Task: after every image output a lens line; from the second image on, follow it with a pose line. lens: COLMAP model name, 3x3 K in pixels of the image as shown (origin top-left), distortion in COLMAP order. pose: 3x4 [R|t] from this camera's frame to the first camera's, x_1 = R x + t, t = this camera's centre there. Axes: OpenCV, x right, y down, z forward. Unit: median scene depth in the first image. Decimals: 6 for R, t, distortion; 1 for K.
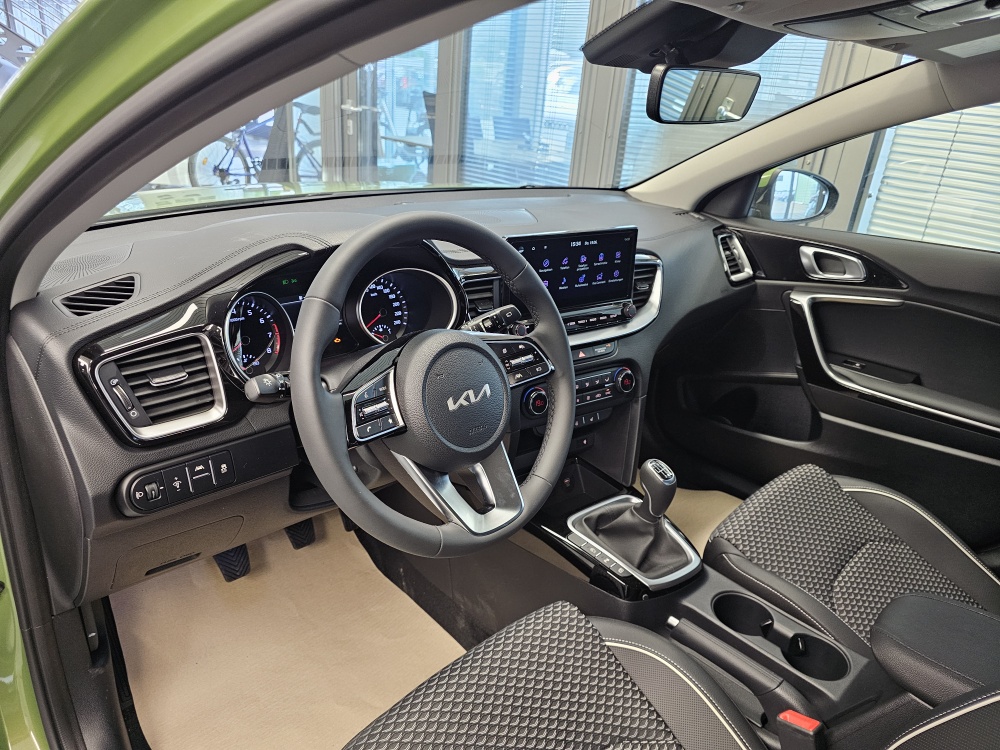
lens RADIAL K [[677.5, 0, 487.8], [0, 677.5, 376.8], [0, 0, 1]] dist [0.072612, -0.065855]
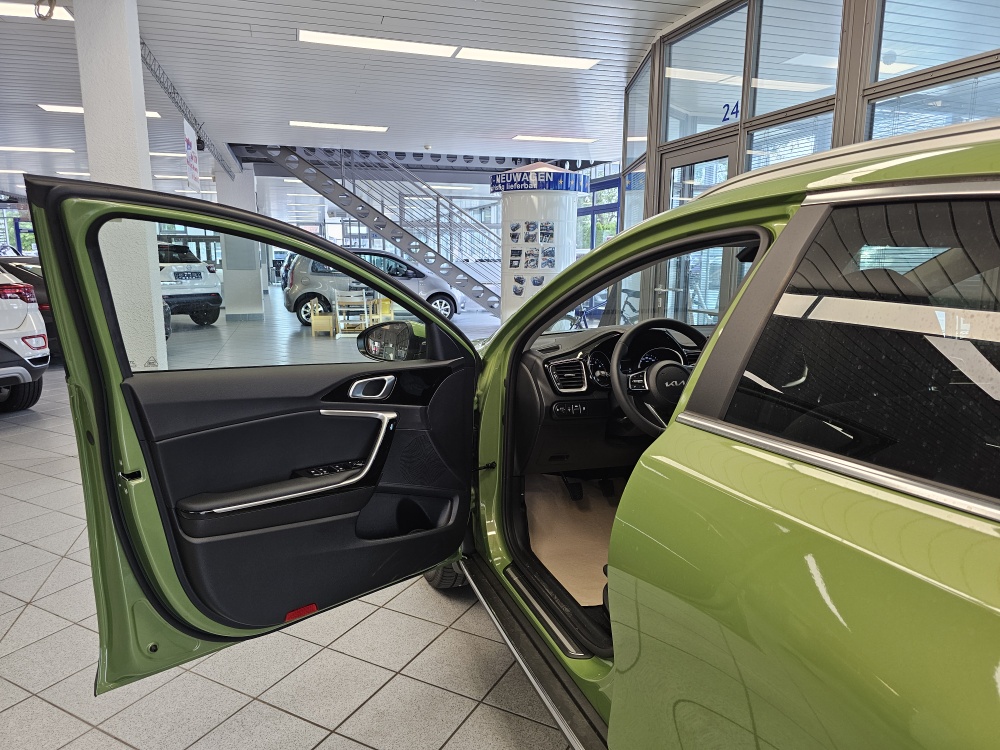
lens RADIAL K [[677.5, 0, 487.8], [0, 677.5, 376.8], [0, 0, 1]] dist [0.072612, -0.065855]
pose [[0.898035, 0.008049, -0.439851, 0.329215], [-0.118601, 0.967242, -0.224446, 0.466241], [0.423636, 0.253728, 0.869572, -1.106300]]
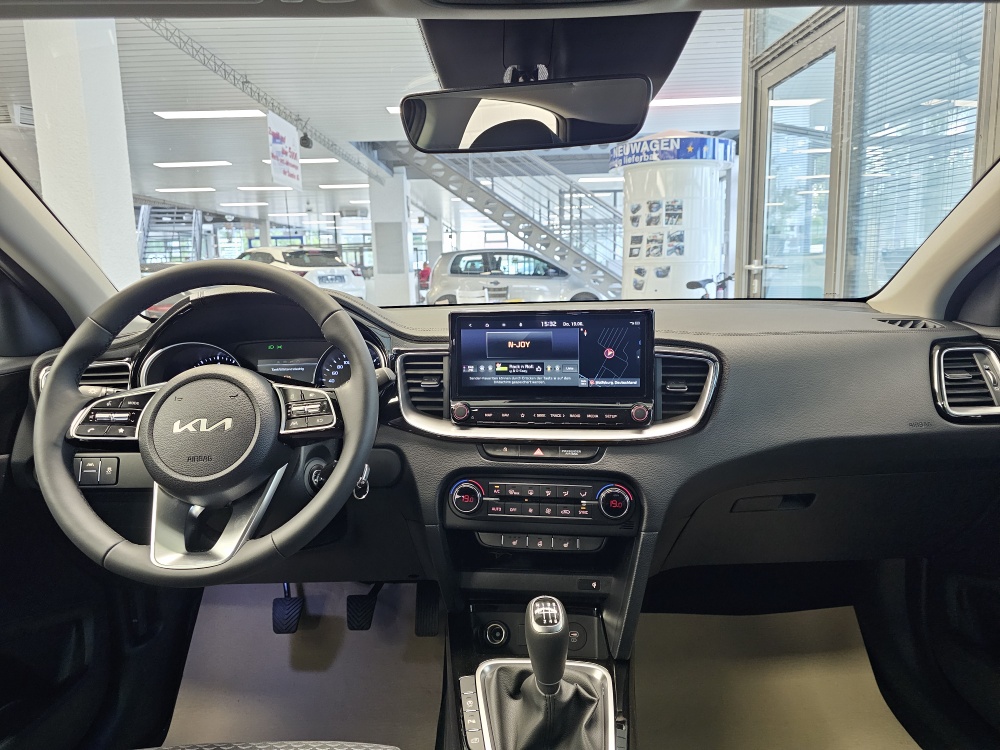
lens RADIAL K [[672.5, 0, 500.0], [0, 672.5, 375.0], [0, 0, 1]] dist [0.056302, -0.049619]
pose [[0.731792, 0.019270, -0.681256, 0.660706], [-0.201205, 0.961154, -0.188944, 0.040071], [0.651151, 0.275340, 0.707241, 0.375479]]
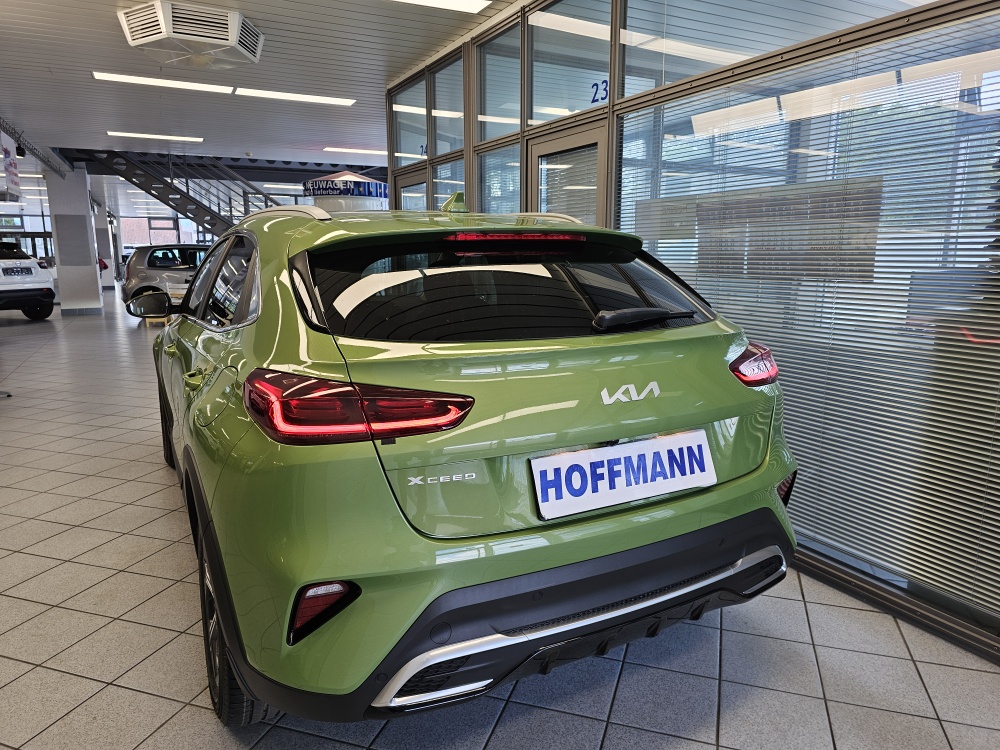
lens RADIAL K [[686.9, 0, 513.7], [0, 686.9, 376.0], [0, 0, 1]] dist [0.040946, -0.049218]
pose [[0.963844, -0.022585, -0.265509, 1.966228], [-0.042055, 0.971022, -0.235263, 0.990217], [0.263128, 0.237922, 0.934963, -2.059599]]
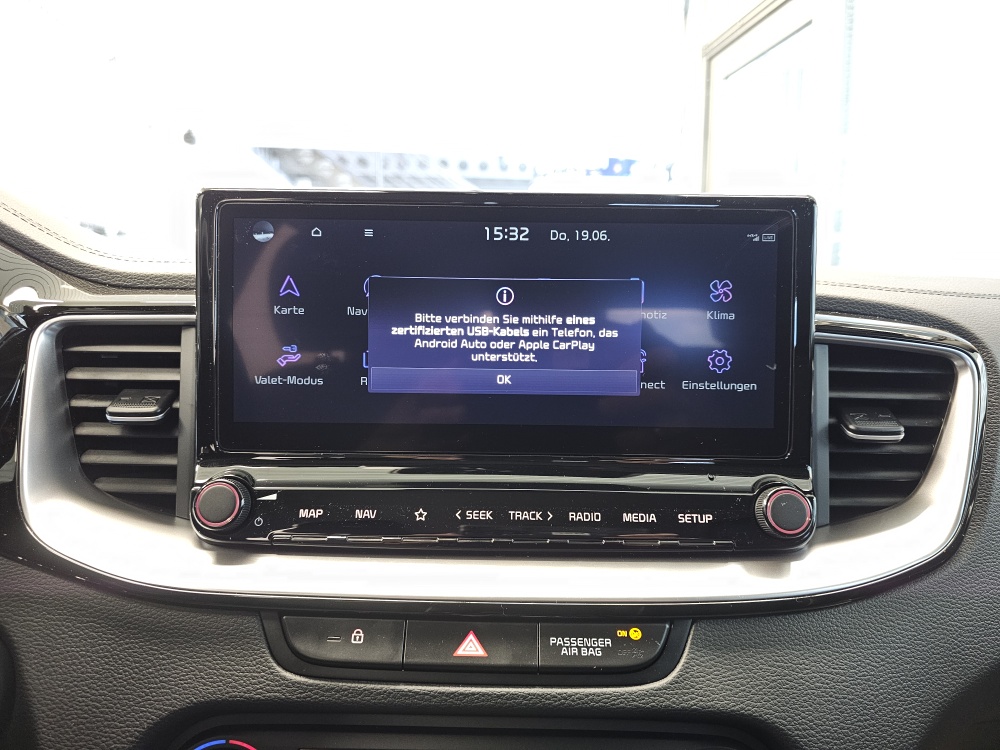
lens RADIAL K [[689.6, 0, 497.8], [0, 689.6, 373.4], [0, 0, 1]] dist [0.029665, -0.047270]
pose [[0.811436, -0.000718, -0.584441, 0.294270], [-0.189018, 0.945934, -0.263594, -0.062496], [0.553032, 0.324359, 0.767429, 0.791418]]
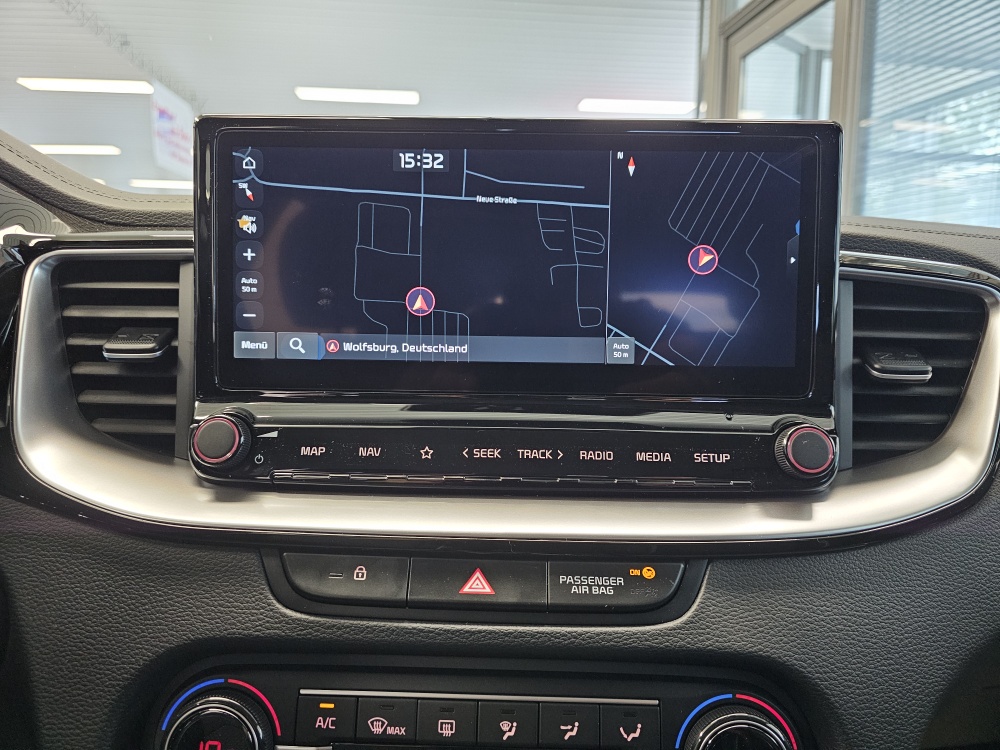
lens RADIAL K [[691.6, 0, 502.4], [0, 691.6, 374.6], [0, 0, 1]] dist [0.033450, -0.053840]
pose [[0.803791, 0.010725, -0.594815, 0.290029], [-0.194358, 0.949708, -0.245518, -0.044923], [0.562267, 0.312952, 0.765452, 0.807094]]
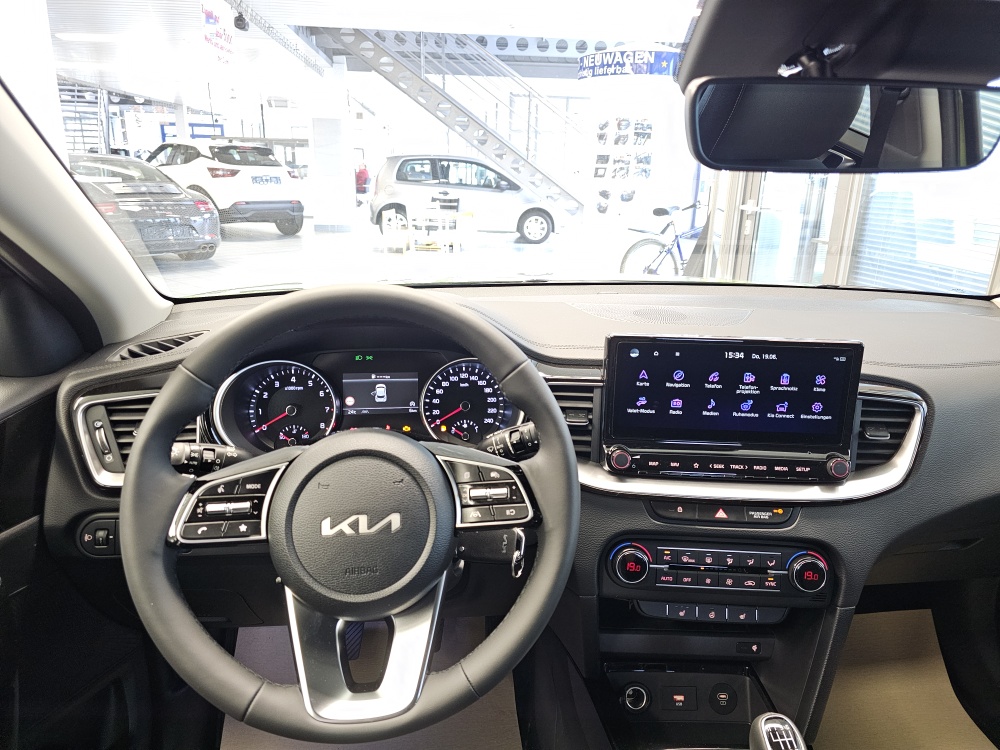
lens RADIAL K [[668.4, 0, 508.7], [0, 668.4, 374.3], [0, 0, 1]] dist [0.068806, -0.067361]
pose [[0.803642, 0.123245, -0.582212, 0.347381], [-0.208582, 0.974594, -0.081606, -0.070612], [0.557363, 0.187021, 0.808931, 0.311390]]
